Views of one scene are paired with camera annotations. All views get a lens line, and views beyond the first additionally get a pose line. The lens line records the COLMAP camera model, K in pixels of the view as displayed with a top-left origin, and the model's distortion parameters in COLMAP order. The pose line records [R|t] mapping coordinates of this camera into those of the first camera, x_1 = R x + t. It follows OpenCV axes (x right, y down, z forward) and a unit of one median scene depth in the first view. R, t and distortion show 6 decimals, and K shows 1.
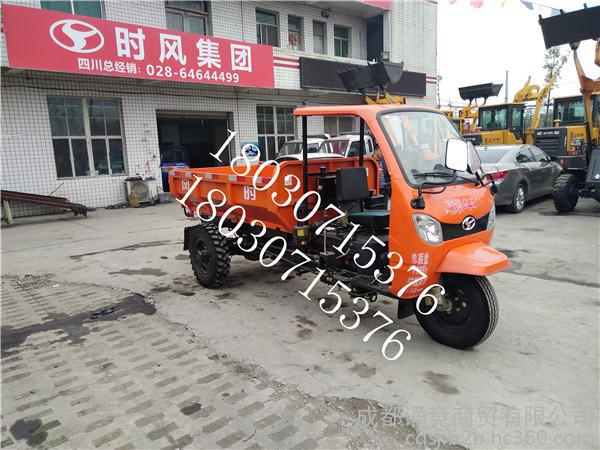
lens RADIAL K [[444.3, 0, 297.7], [0, 444.3, 221.3], [0, 0, 1]] dist [0.025583, -0.005796]
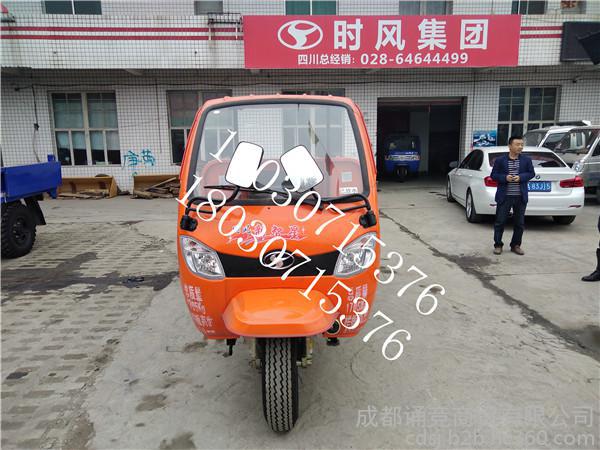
lens RADIAL K [[444.3, 0, 297.7], [0, 444.3, 221.3], [0, 0, 1]] dist [0.025583, -0.005796]
pose [[0.785864, 0.132978, -0.603932, 0.216110], [-0.114175, 0.991017, 0.069639, -0.029139], [0.607768, 0.014227, 0.793987, 0.116781]]
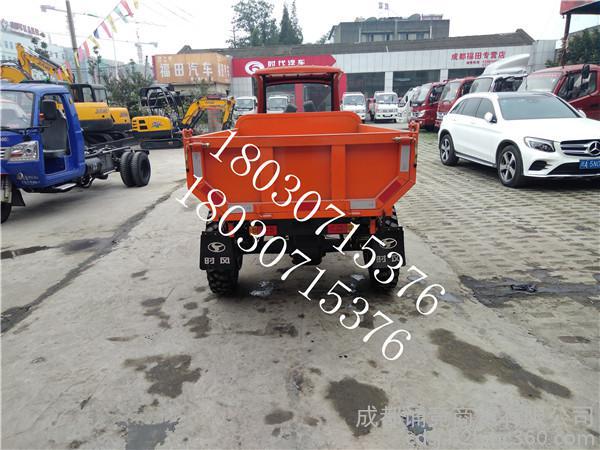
lens RADIAL K [[444.3, 0, 297.7], [0, 444.3, 221.3], [0, 0, 1]] dist [0.025583, -0.005796]
pose [[-0.778234, -0.098388, 0.620219, -0.221536], [0.160706, 0.923558, 0.348158, -0.095398], [-0.607063, 0.370621, -0.702933, 0.647805]]
